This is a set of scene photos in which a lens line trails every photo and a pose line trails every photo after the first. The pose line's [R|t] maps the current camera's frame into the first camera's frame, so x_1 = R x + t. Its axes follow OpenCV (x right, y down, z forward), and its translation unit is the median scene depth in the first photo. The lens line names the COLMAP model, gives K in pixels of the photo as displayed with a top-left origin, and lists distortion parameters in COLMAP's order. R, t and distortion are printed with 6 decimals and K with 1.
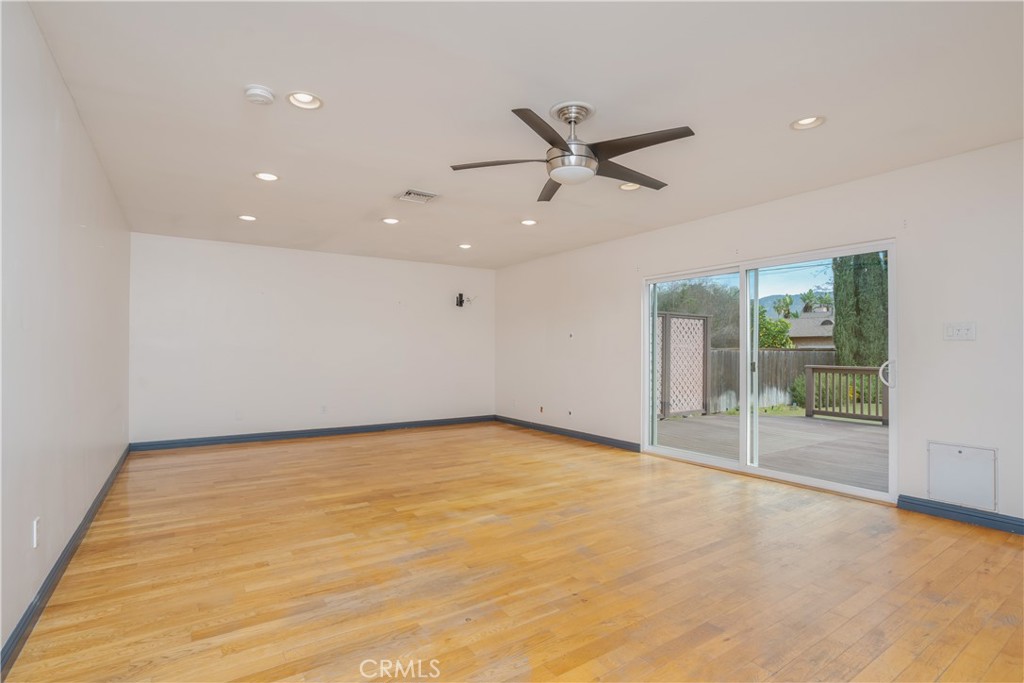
lens RADIAL K [[464.6, 0, 512.0], [0, 464.6, 341.5], [0, 0, 1]] dist [-0.021828, -0.000058]
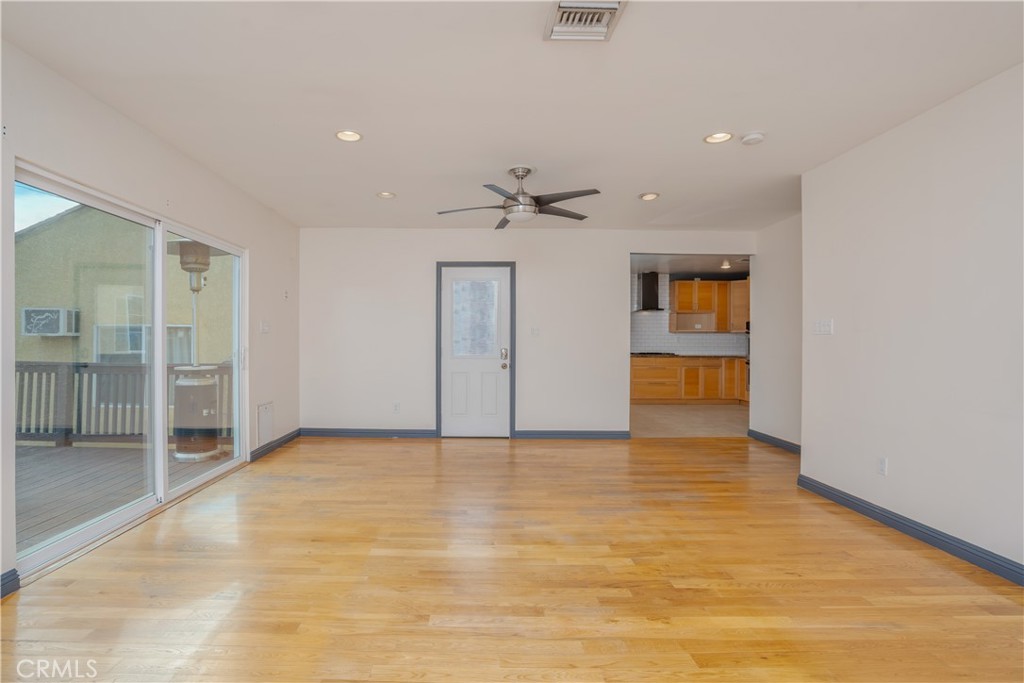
lens RADIAL K [[464.6, 0, 512.0], [0, 464.6, 341.5], [0, 0, 1]] dist [-0.021828, -0.000058]
pose [[-0.845151, 0.000090, 0.534527, -0.488045], [-0.017434, 0.999463, -0.027734, 0.040223], [-0.534243, -0.032758, -0.844696, 1.755789]]
